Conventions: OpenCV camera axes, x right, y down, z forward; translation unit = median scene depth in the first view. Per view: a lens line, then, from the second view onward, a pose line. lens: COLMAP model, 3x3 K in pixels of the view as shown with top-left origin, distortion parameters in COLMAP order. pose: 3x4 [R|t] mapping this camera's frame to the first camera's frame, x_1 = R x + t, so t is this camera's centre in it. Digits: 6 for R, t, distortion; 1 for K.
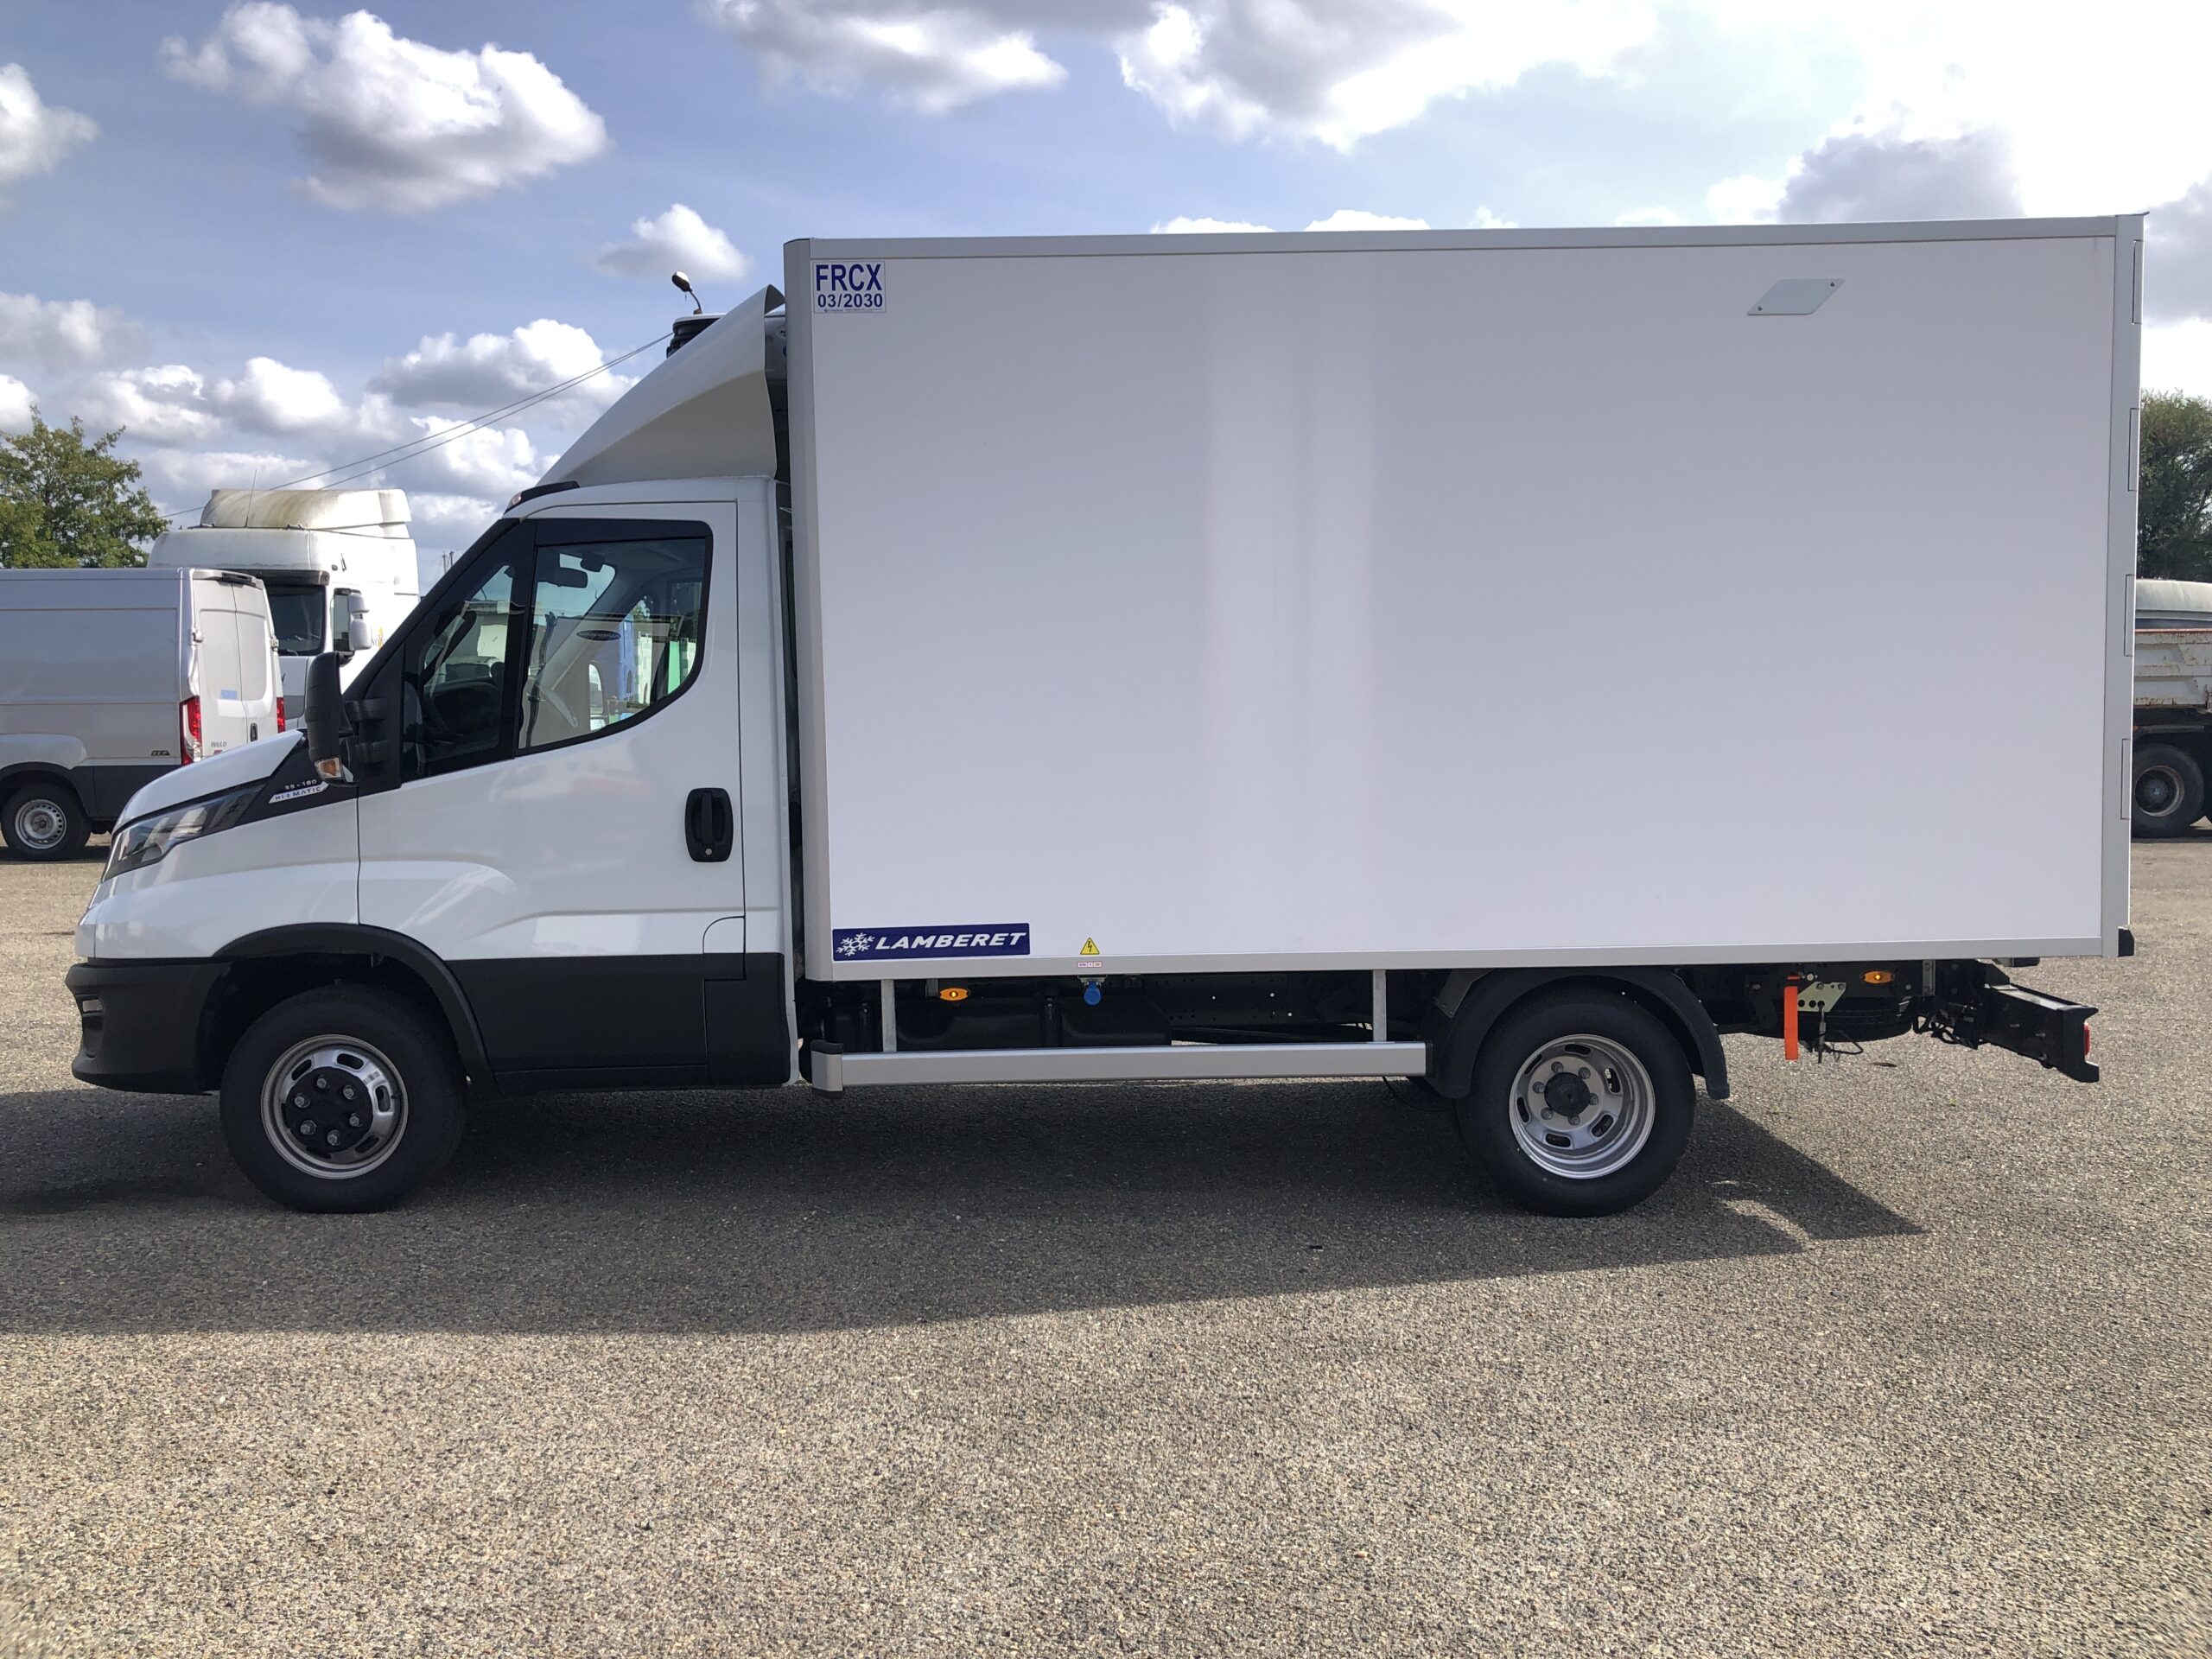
lens RADIAL K [[1789.5, 0, 1106.0], [0, 1789.5, 829.5], [0, 0, 1]] dist [0.108595, -0.215579]
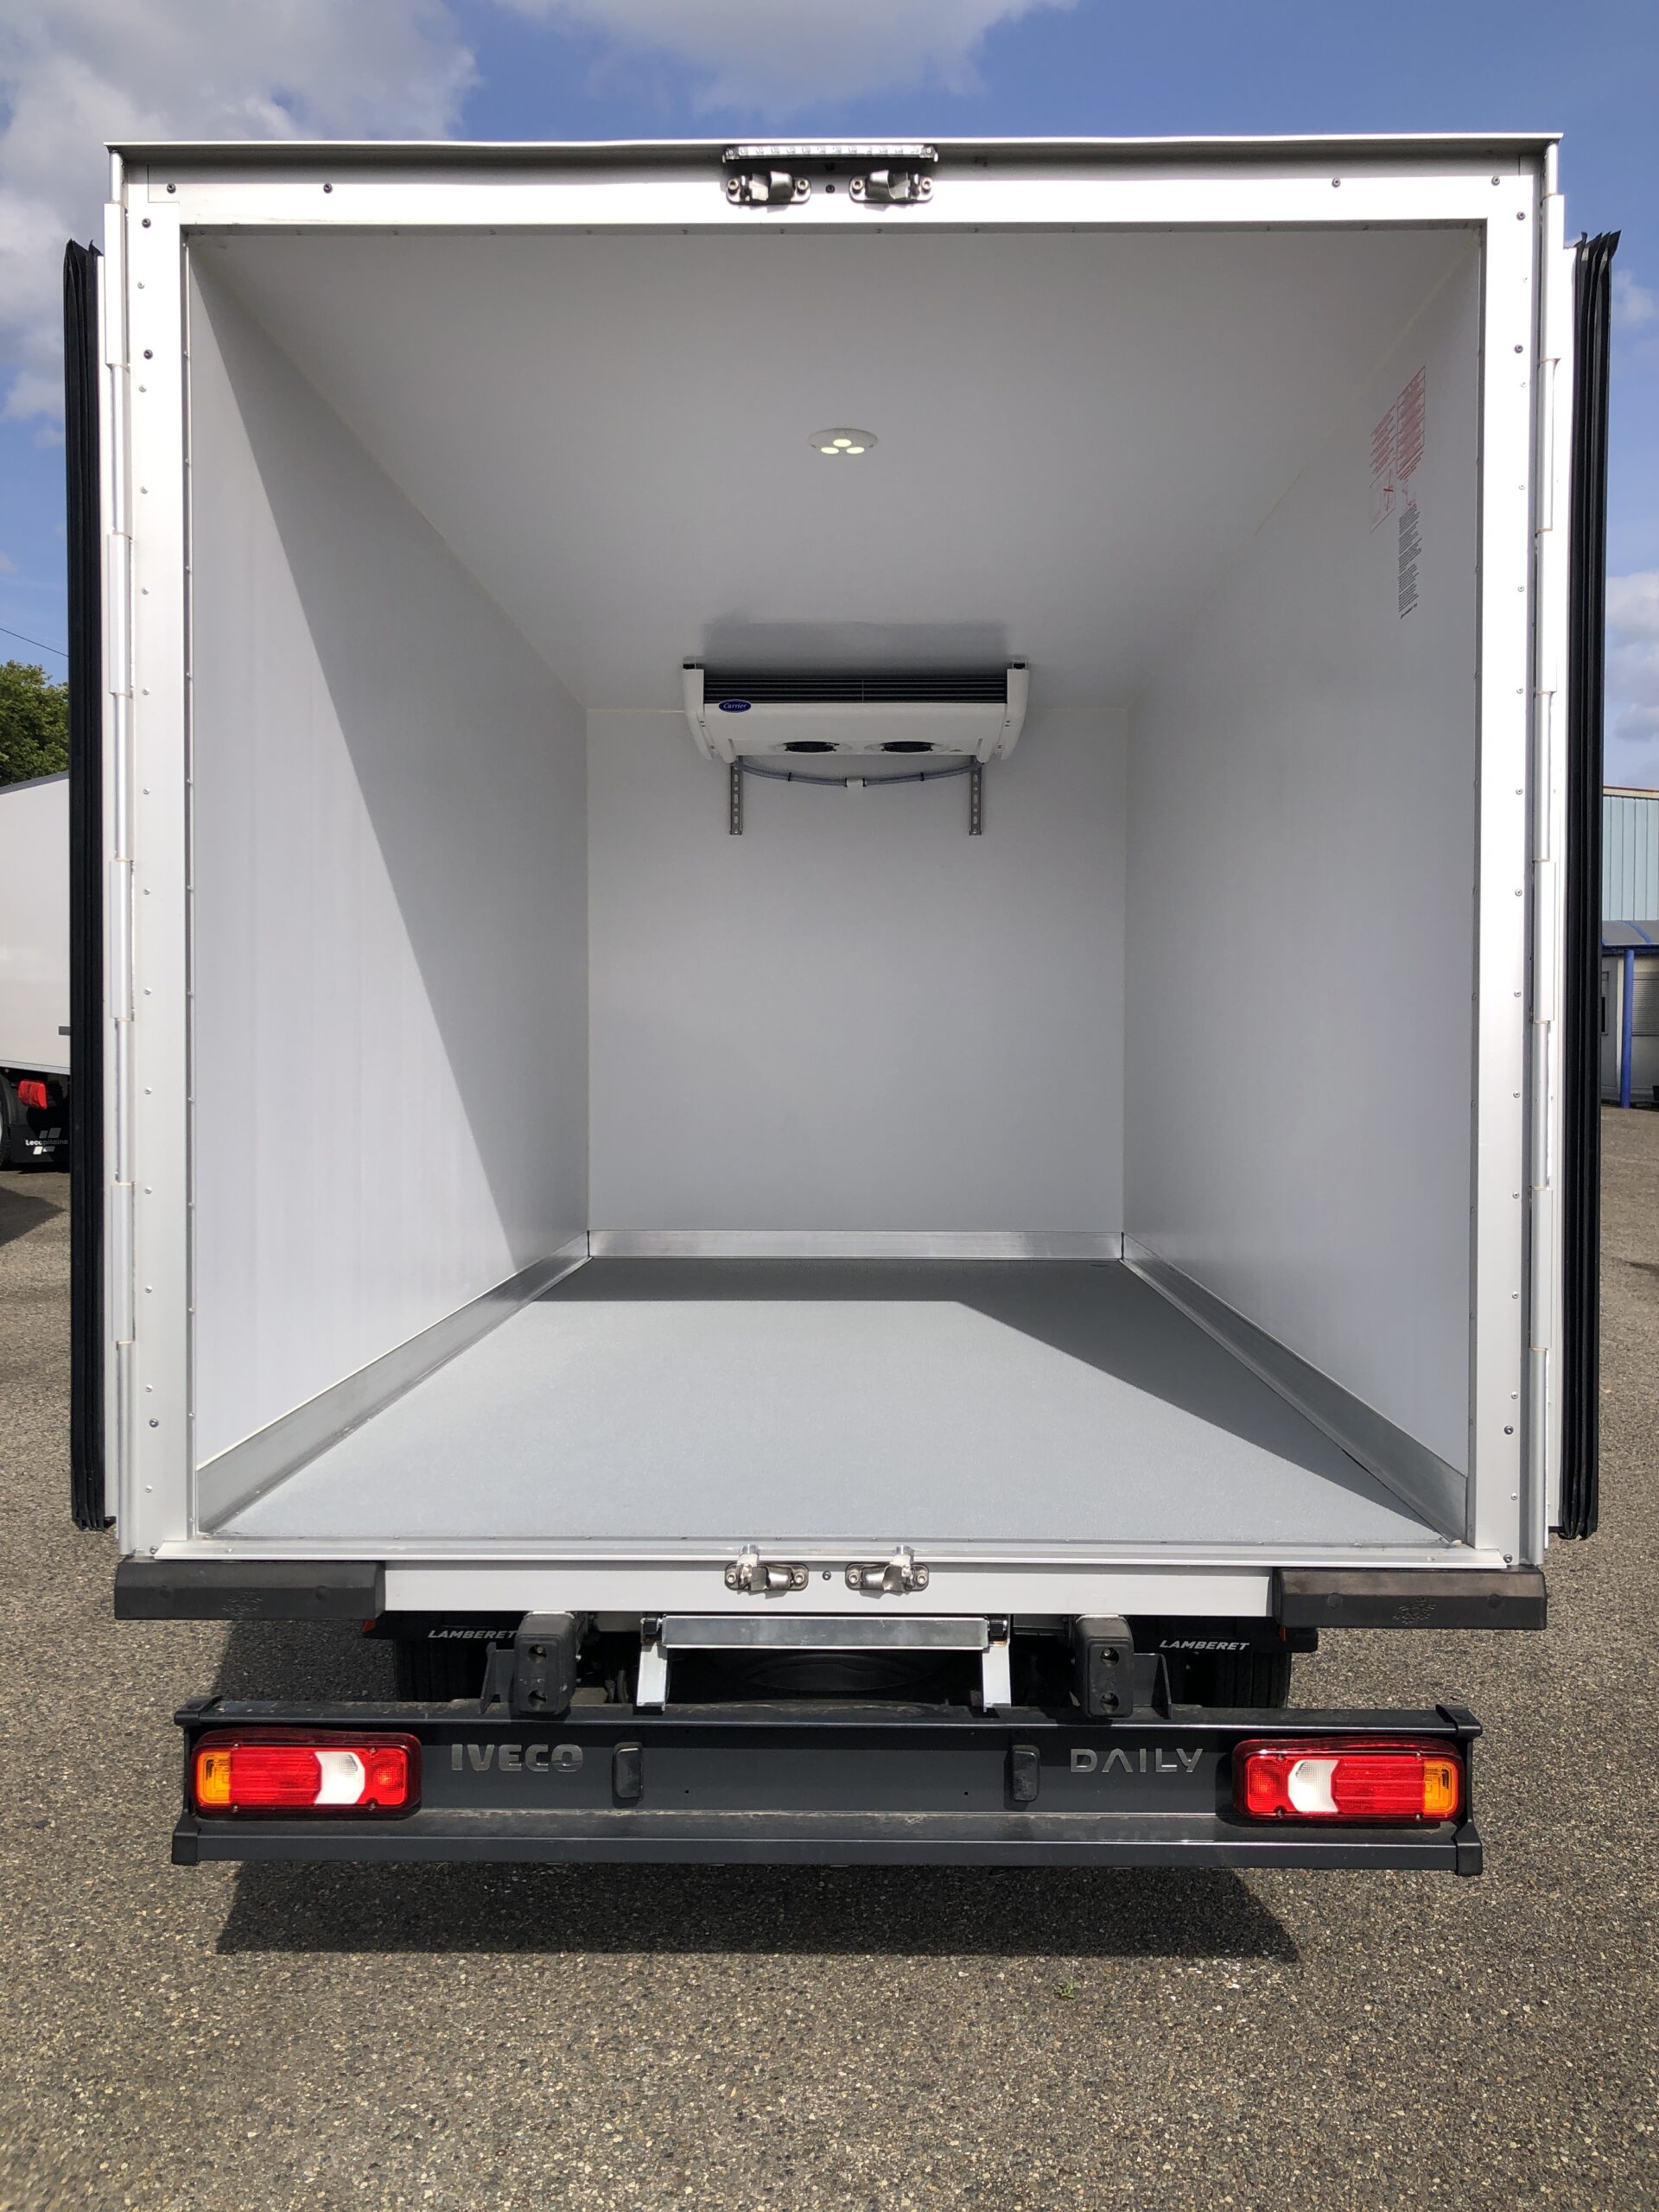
lens RADIAL K [[1796.8, 0, 843.5], [0, 1796.8, 1100.5], [0, 0, 1]] dist [0.122307, -0.164210]
pose [[-0.036065, 0.041367, -0.998493, 1.055060], [-0.077976, 0.995980, 0.044080, -0.109316], [0.996303, 0.079448, -0.032694, 1.205000]]
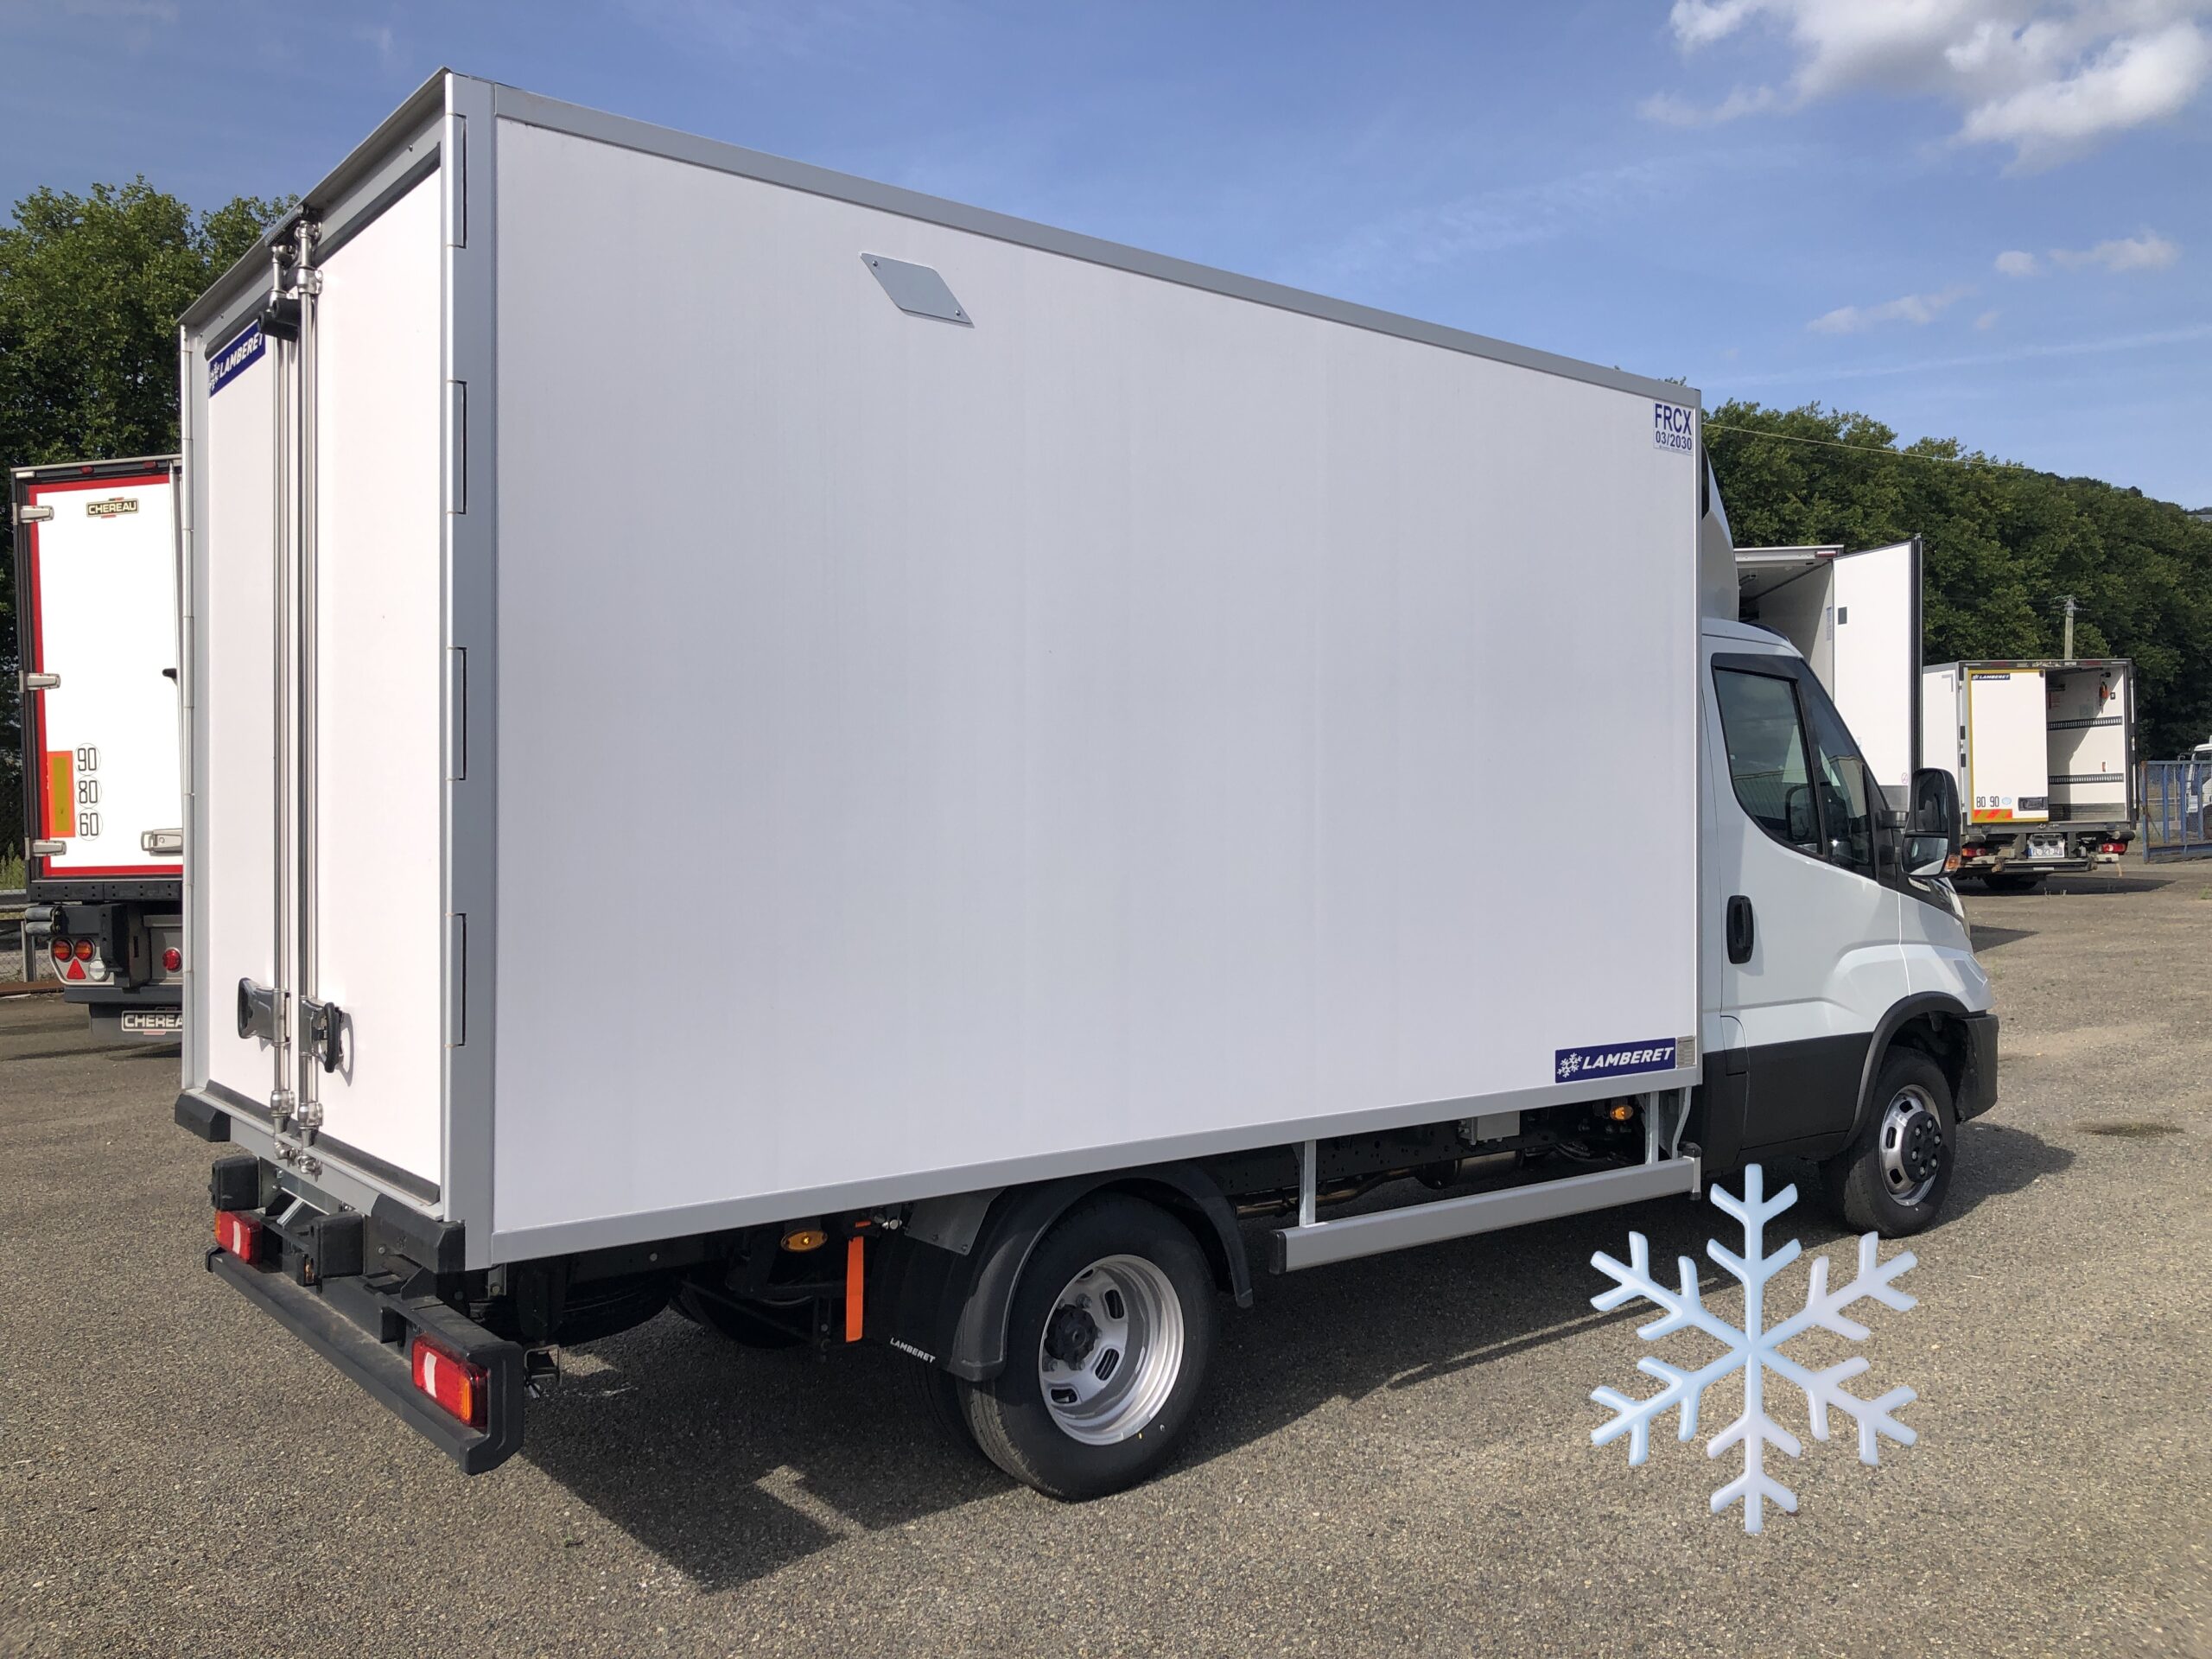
lens RADIAL K [[1823.2, 0, 1098.9], [0, 1823.2, 832.6], [0, 0, 1]] dist [0.004484, 0.013977]
pose [[-0.800843, 0.018385, -0.598592, 0.741624], [-0.034126, 0.996504, 0.076263, -0.161081], [0.597901, 0.081503, -0.797416, 1.998712]]
